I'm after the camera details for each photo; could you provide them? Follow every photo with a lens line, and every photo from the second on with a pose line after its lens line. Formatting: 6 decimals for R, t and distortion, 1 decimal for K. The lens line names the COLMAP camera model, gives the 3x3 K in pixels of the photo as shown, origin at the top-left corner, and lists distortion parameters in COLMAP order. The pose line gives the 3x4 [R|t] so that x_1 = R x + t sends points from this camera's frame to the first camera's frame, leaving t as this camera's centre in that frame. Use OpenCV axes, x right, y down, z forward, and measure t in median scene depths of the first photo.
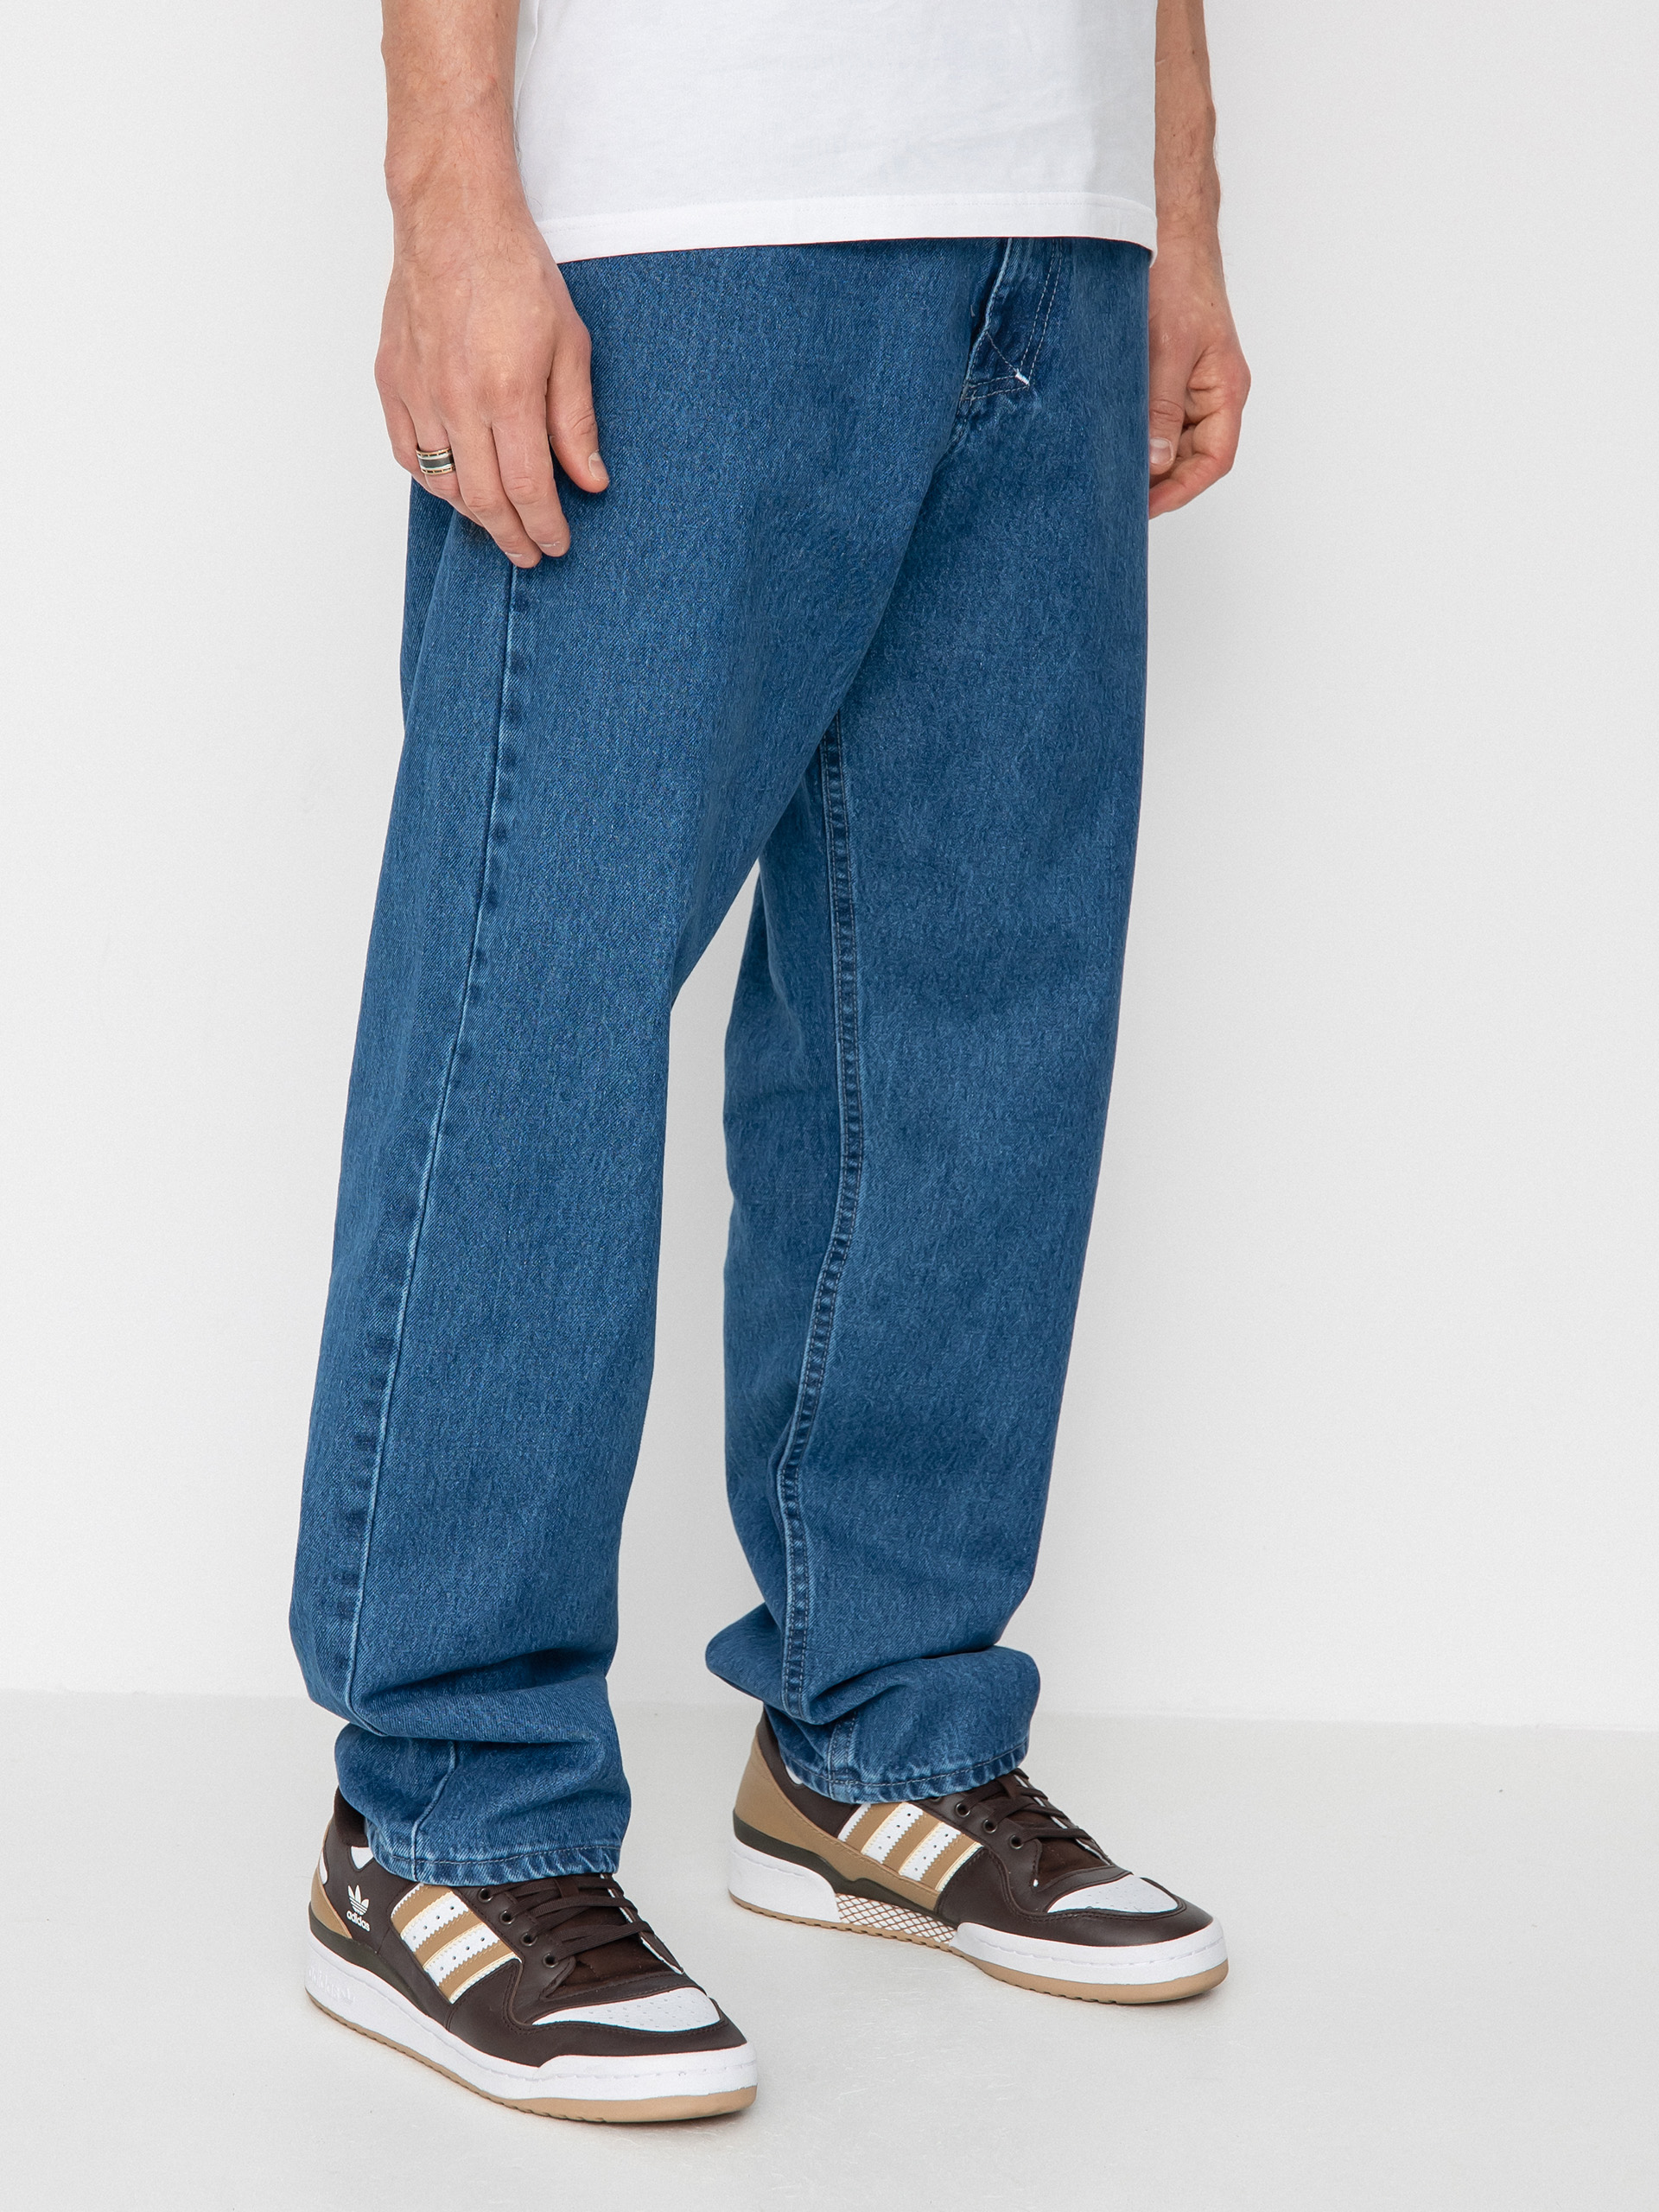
lens RADIAL K [[4358.8, 0, 829.6], [0, 4358.8, 1147.8], [0, 0, 1]] dist [0.318943, 0.344964]
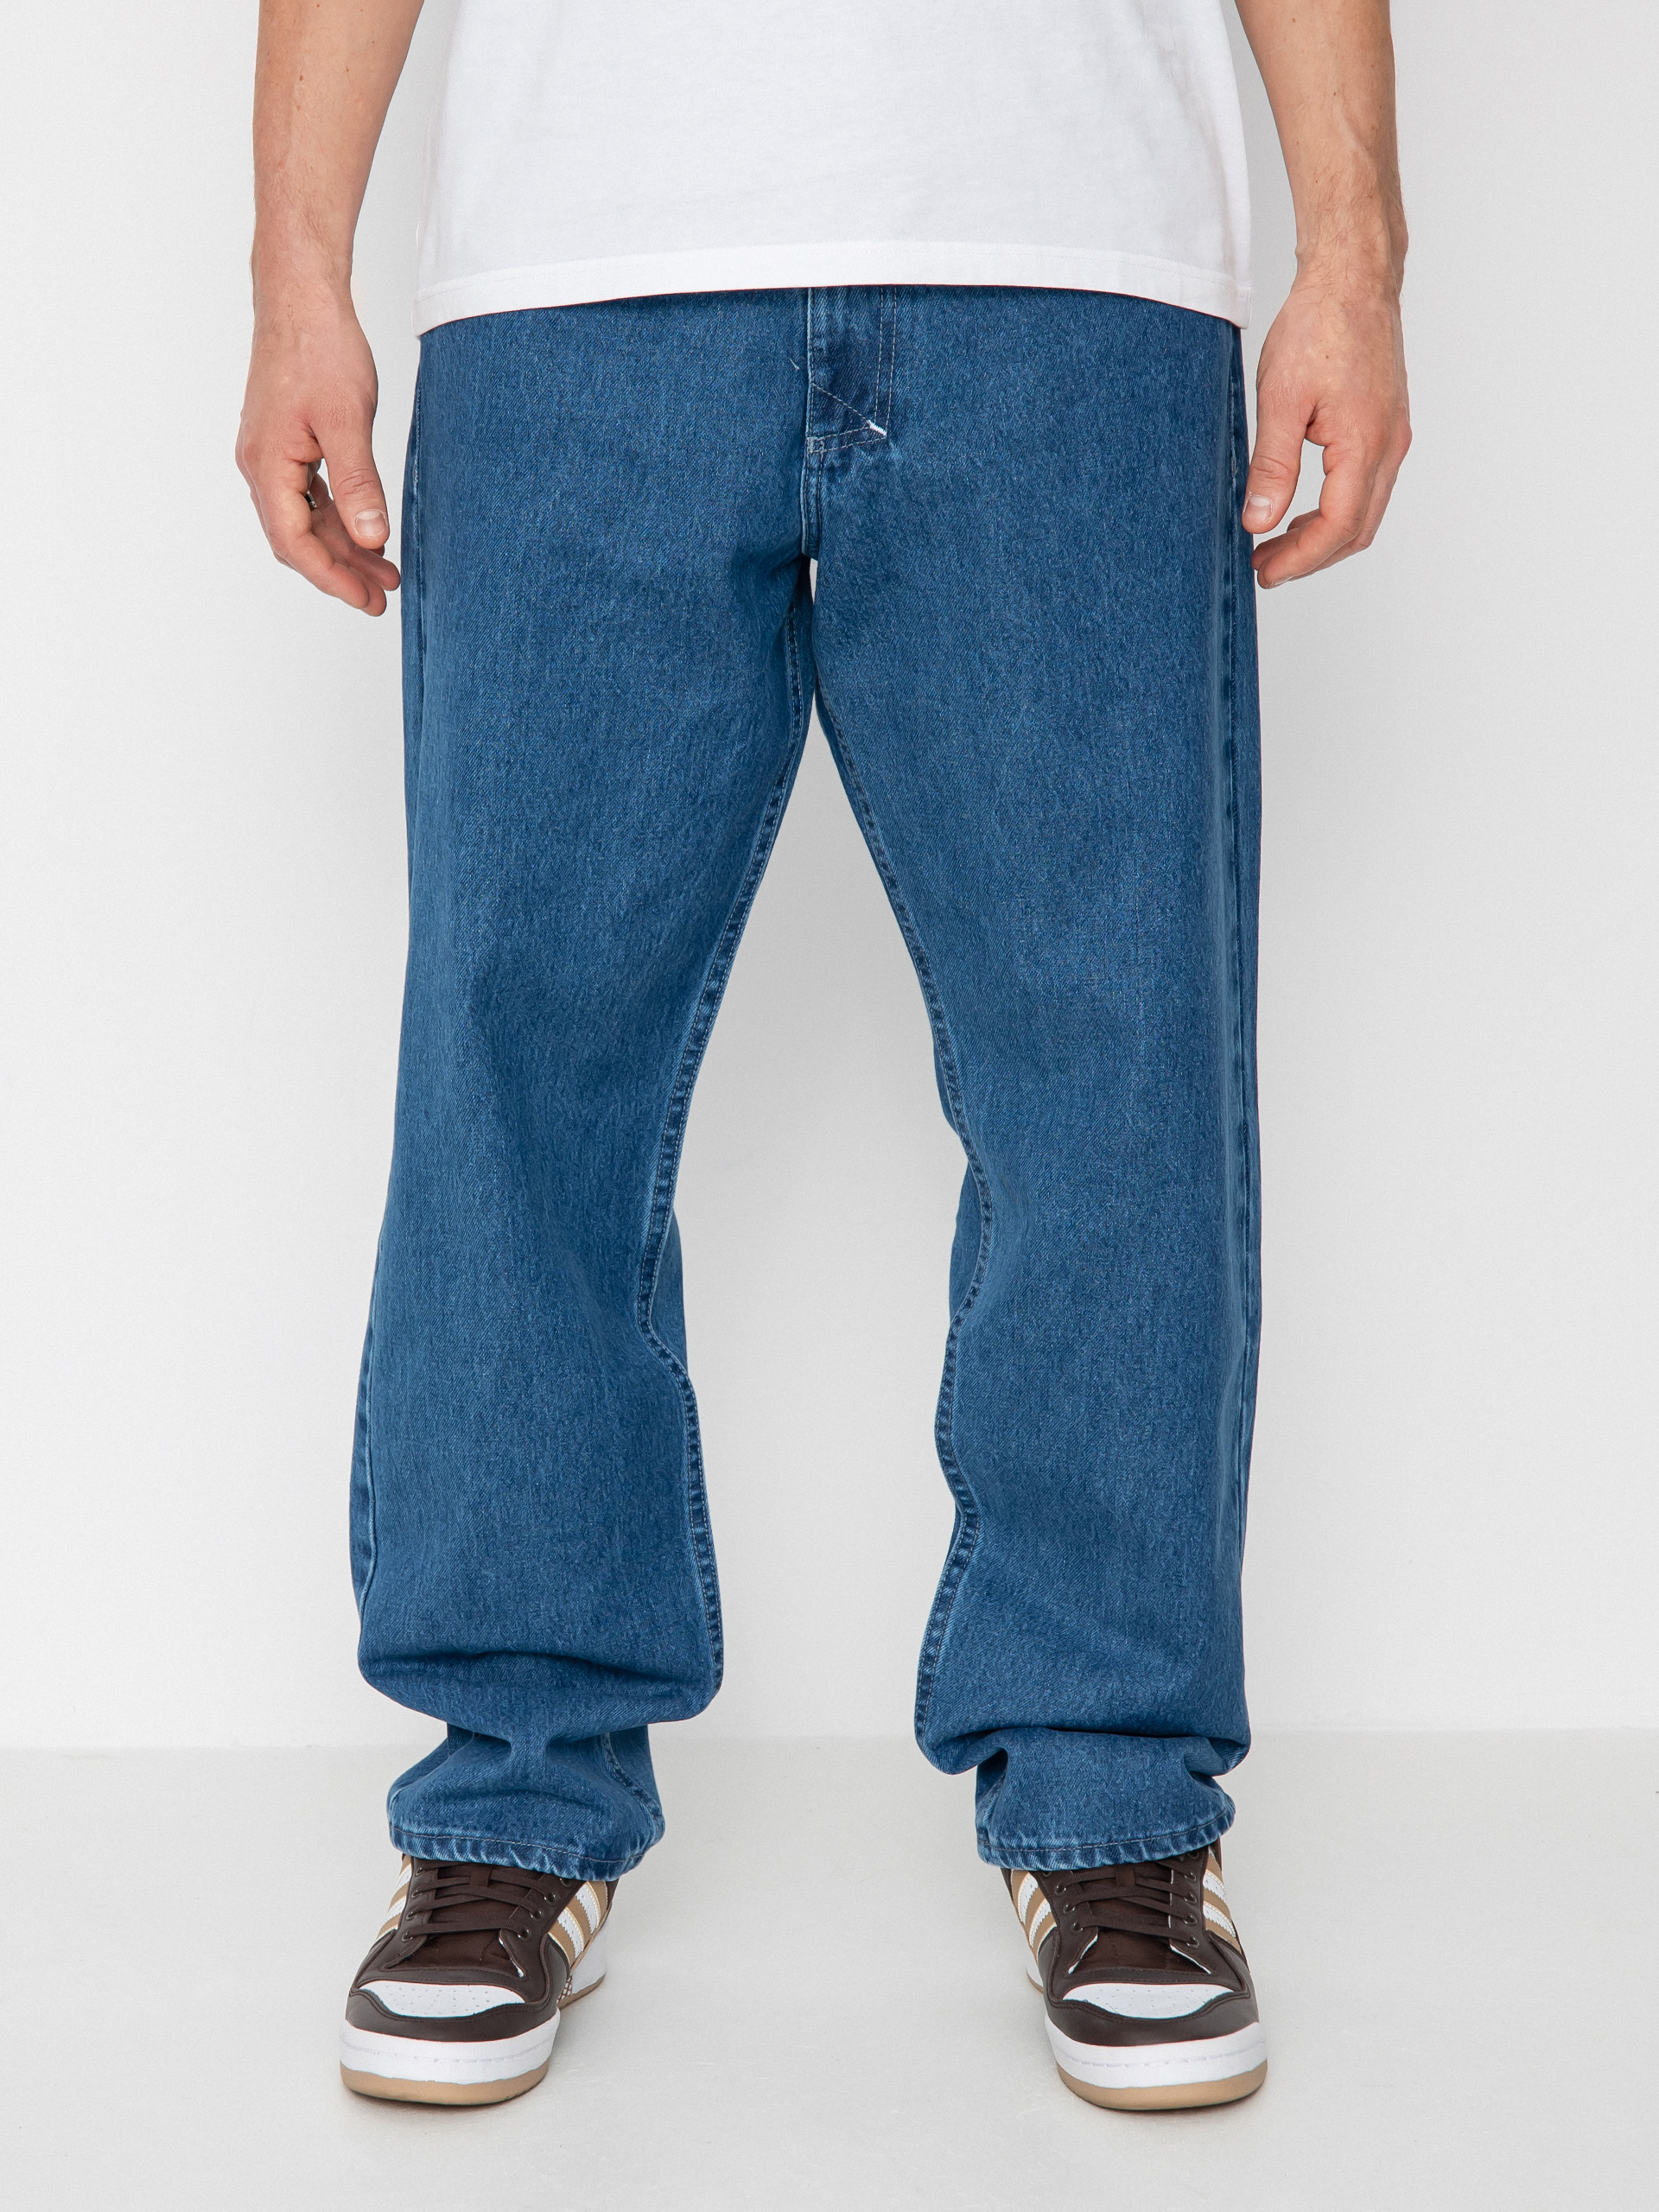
lens RADIAL K [[4375.8, 0, 829.5], [0, 4375.8, 1106.0], [0, 0, 1]] dist [0.529775, -7.922834]
pose [[0.837345, 0.084470, -0.540110, 0.555453], [-0.087224, 0.995977, 0.020538, -0.041361], [0.539672, 0.029913, 0.841344, 0.161020]]
